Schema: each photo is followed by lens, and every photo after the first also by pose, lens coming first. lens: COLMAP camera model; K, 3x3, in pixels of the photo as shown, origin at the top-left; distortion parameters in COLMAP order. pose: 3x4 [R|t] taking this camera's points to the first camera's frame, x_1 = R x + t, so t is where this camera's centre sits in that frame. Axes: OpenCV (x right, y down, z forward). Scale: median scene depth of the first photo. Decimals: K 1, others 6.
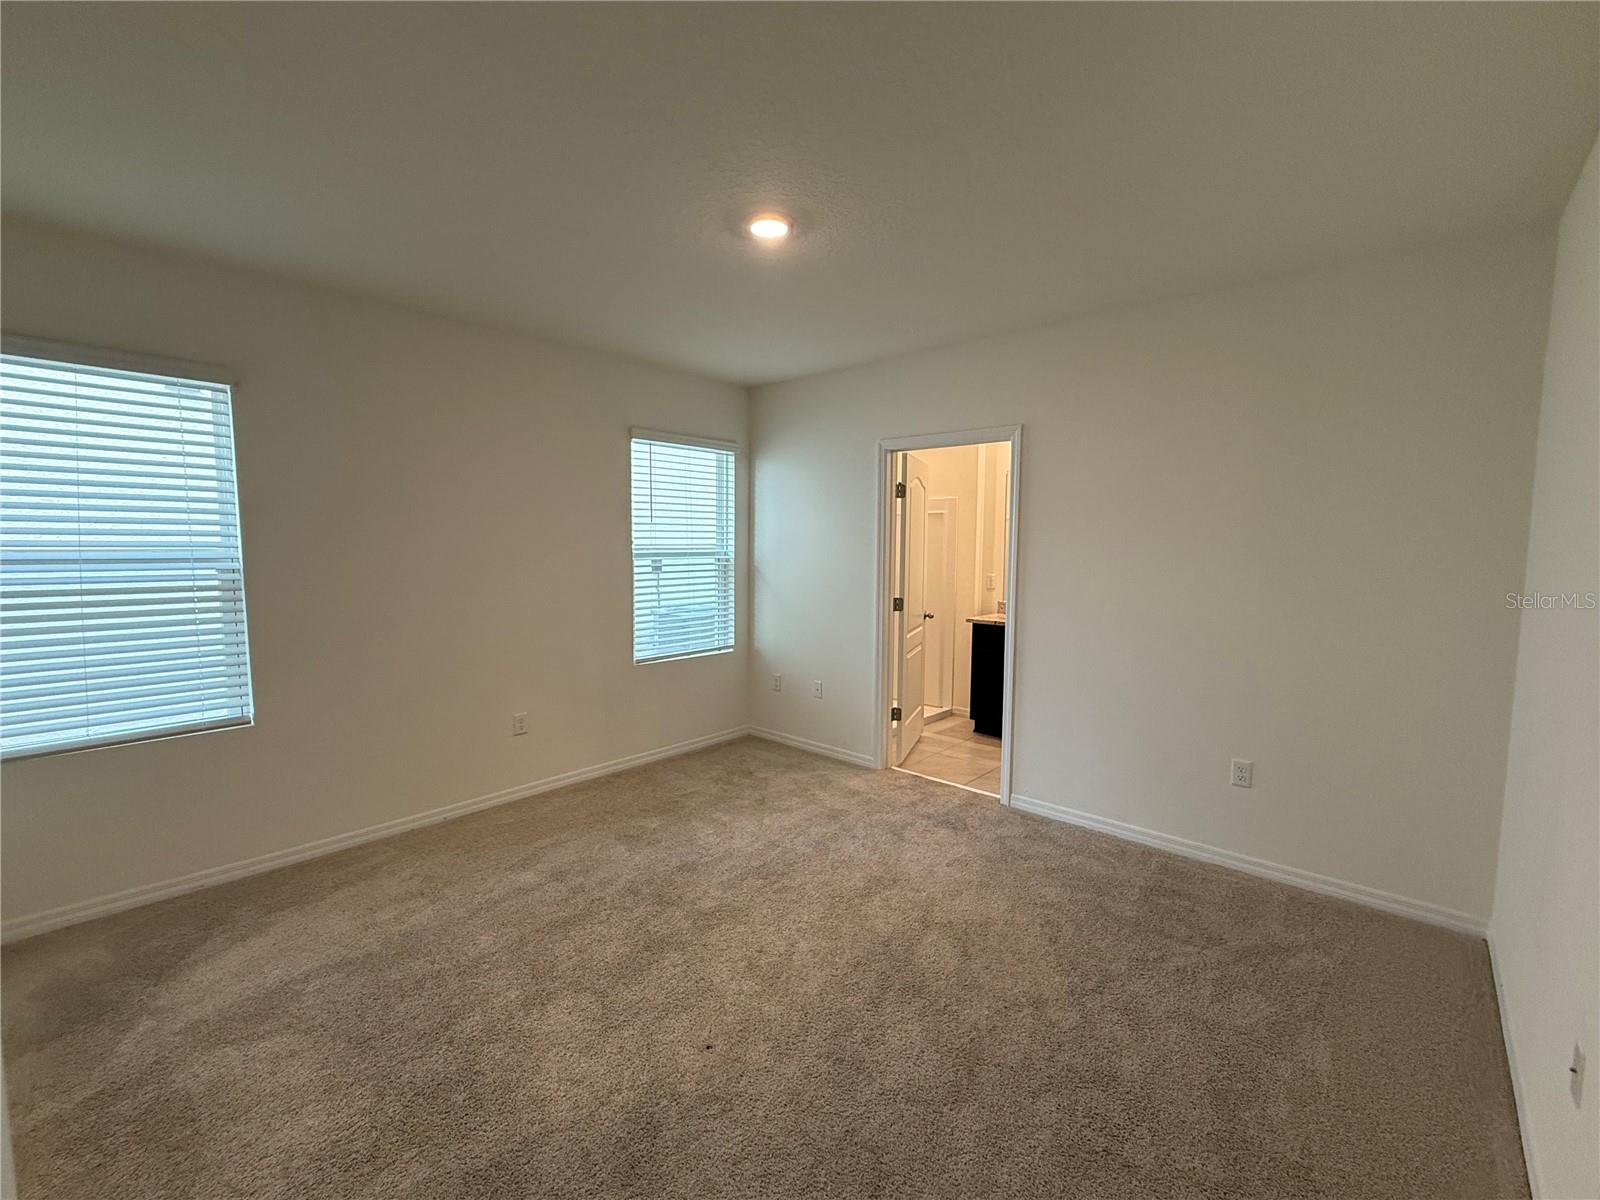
lens RADIAL K [[681.7, 0, 800.0], [0, 681.7, 600.0], [0, 0, 1]] dist [0.000524, -0.000417]
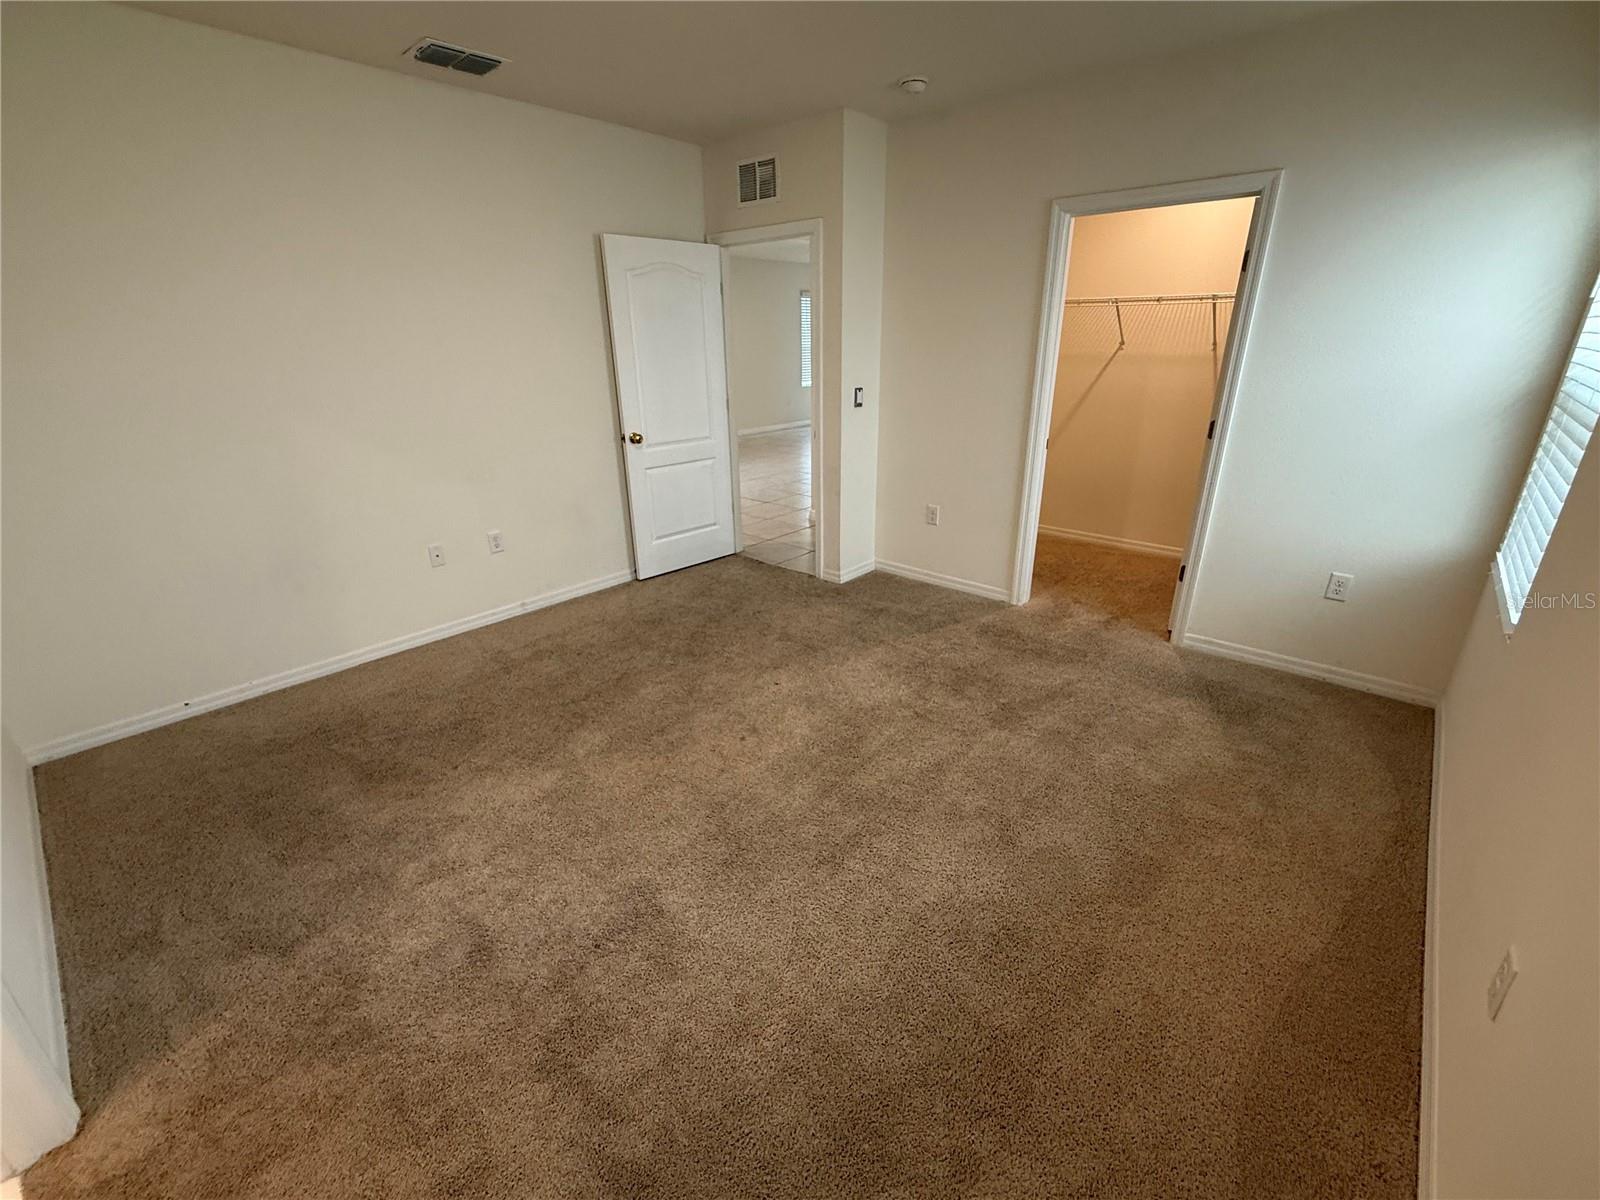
lens RADIAL K [[681.7, 0, 800.0], [0, 681.7, 600.0], [0, 0, 1]] dist [0.000524, -0.000417]
pose [[-0.999946, 0.007545, -0.007206, -0.103325], [0.003523, 0.894280, 0.447494, -0.130097], [0.009820, 0.447444, -0.894258, 1.362170]]
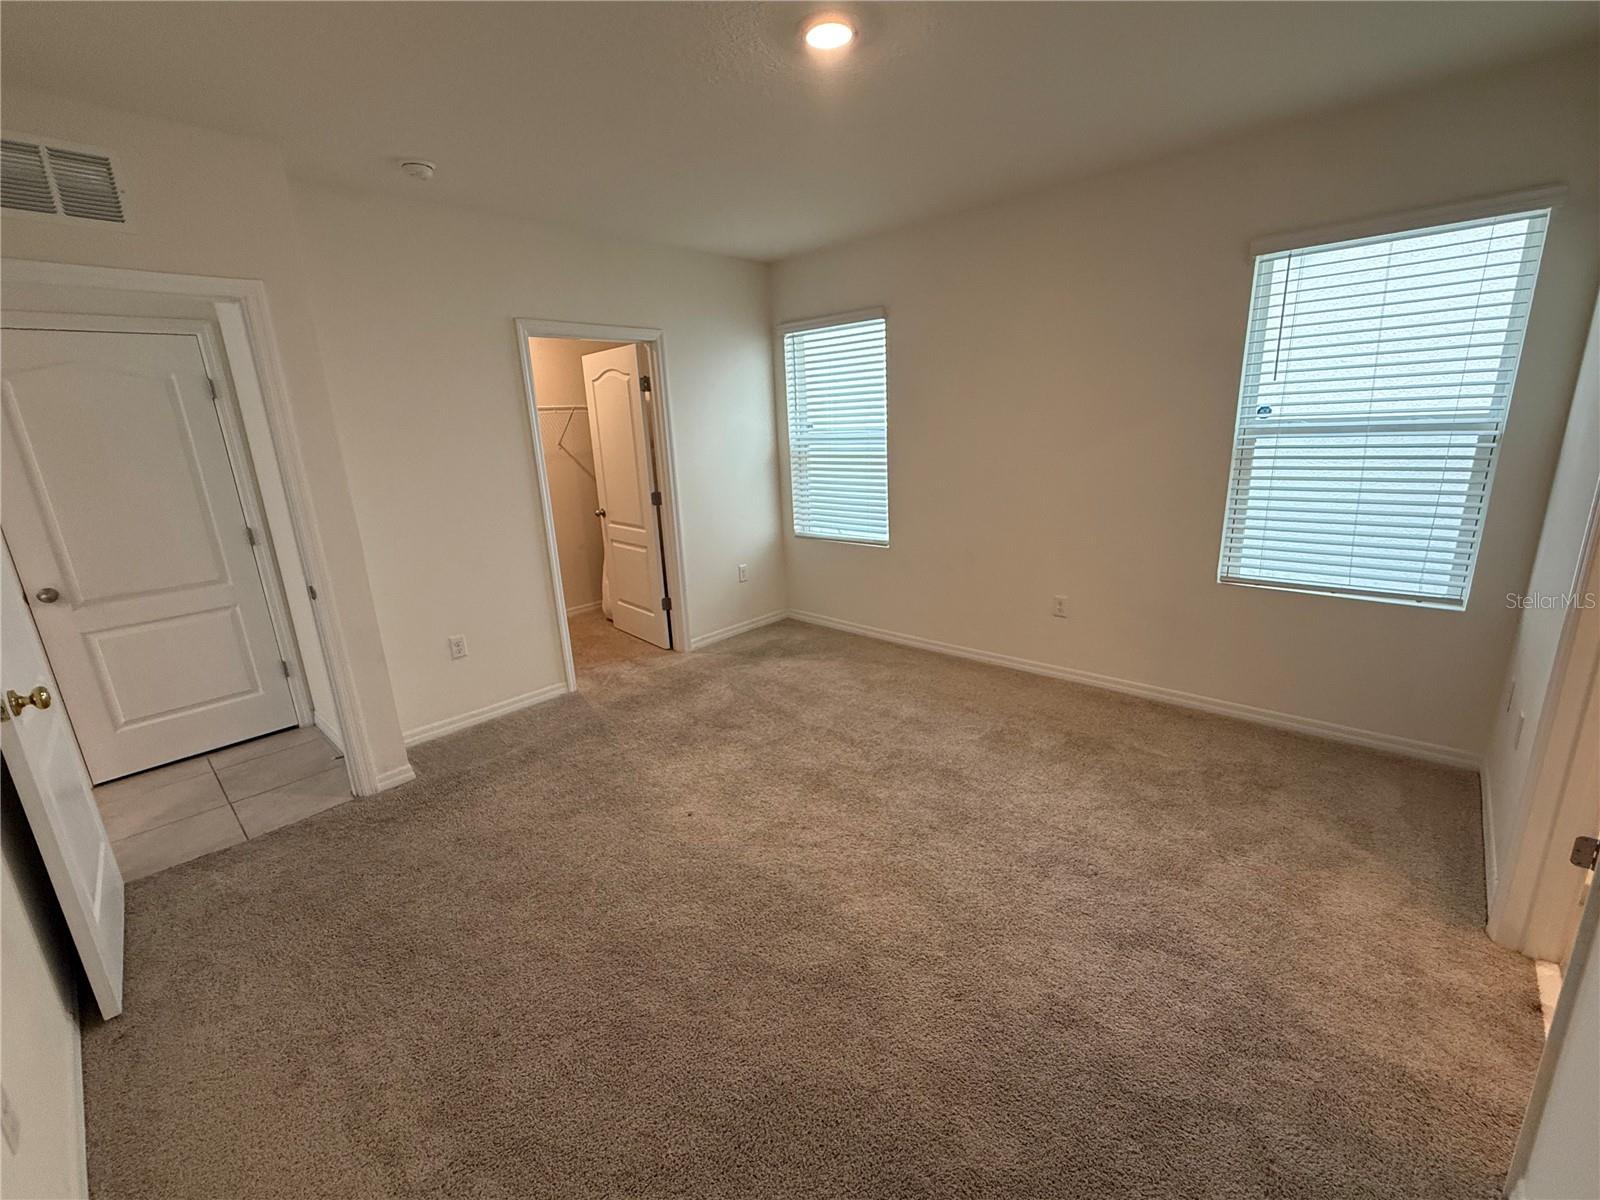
lens RADIAL K [[681.7, 0, 800.0], [0, 681.7, 600.0], [0, 0, 1]] dist [0.000524, -0.000417]
pose [[-0.010805, 0.246742, -0.969021, 0.636910], [-0.045172, 0.967968, 0.246978, -0.064632], [0.998921, 0.046442, 0.000687, 0.705215]]
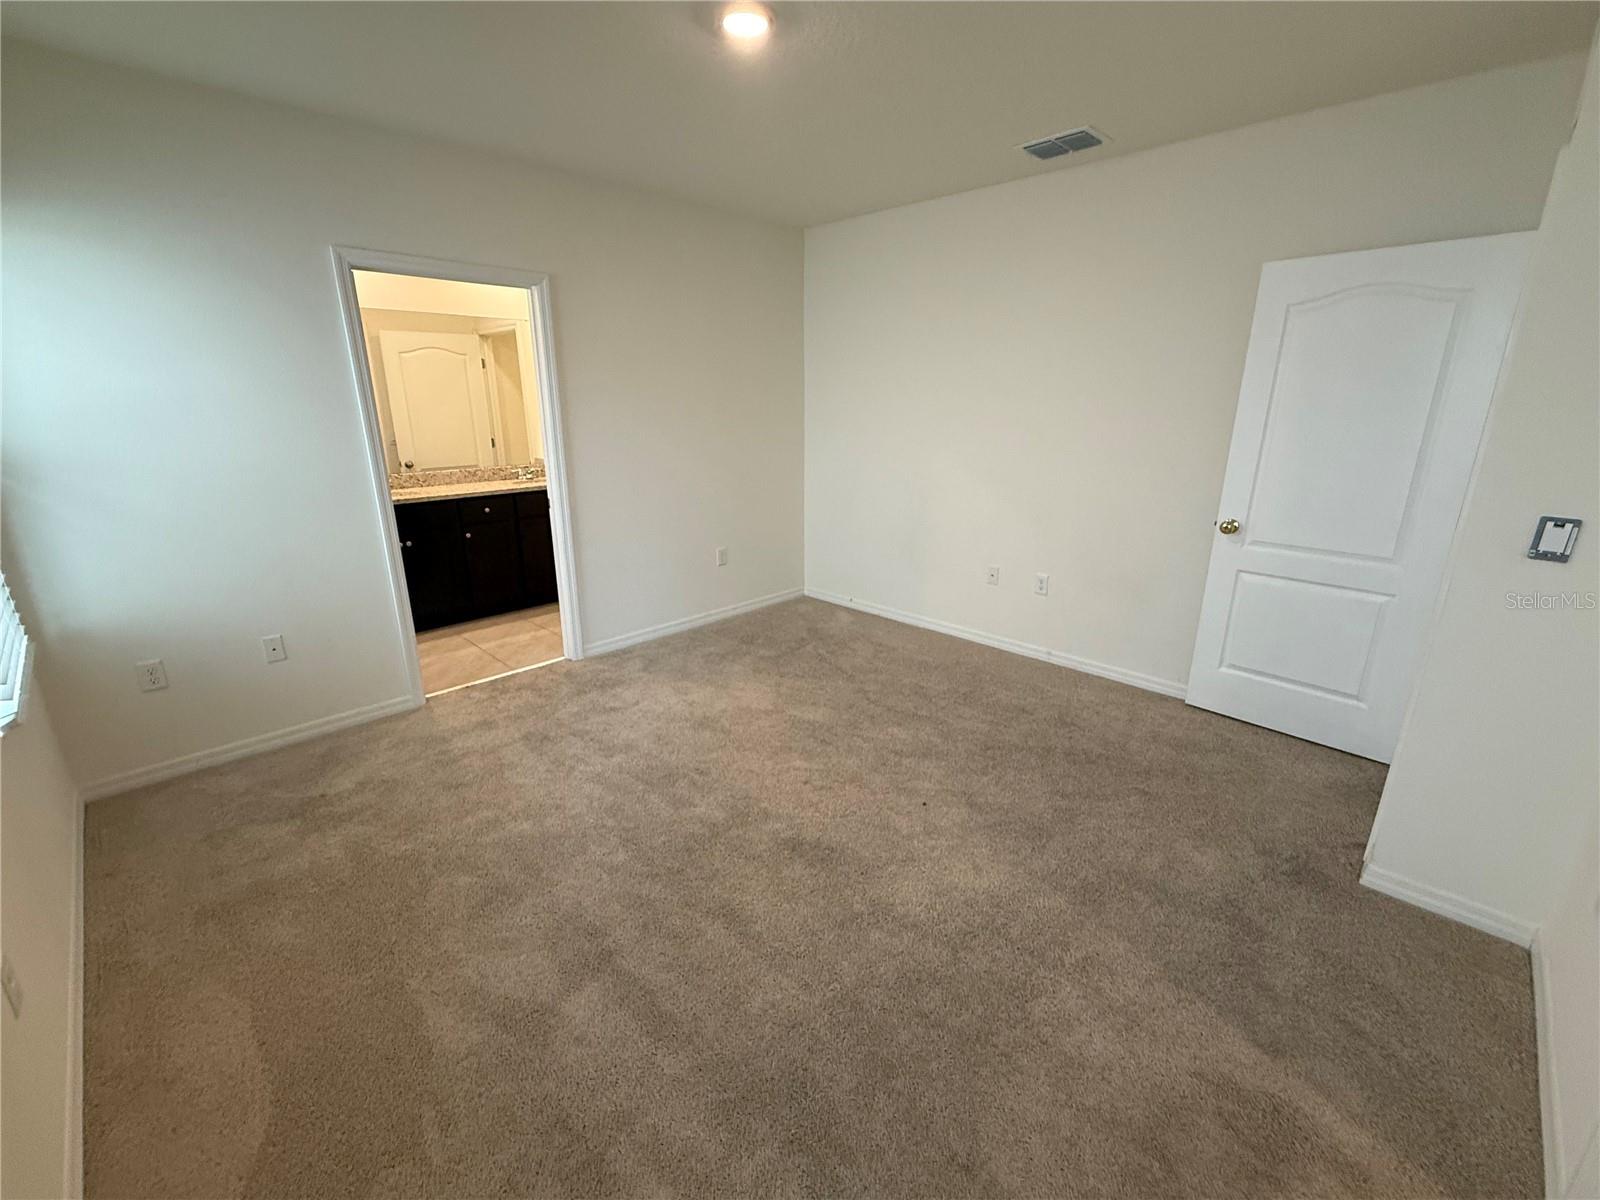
lens RADIAL K [[681.7, 0, 800.0], [0, 681.7, 600.0], [0, 0, 1]] dist [0.000524, -0.000417]
pose [[0.046999, -0.292750, 0.955033, -0.747282], [0.091158, 0.953357, 0.287751, -0.066536], [-0.994727, 0.073535, 0.071493, 0.656310]]
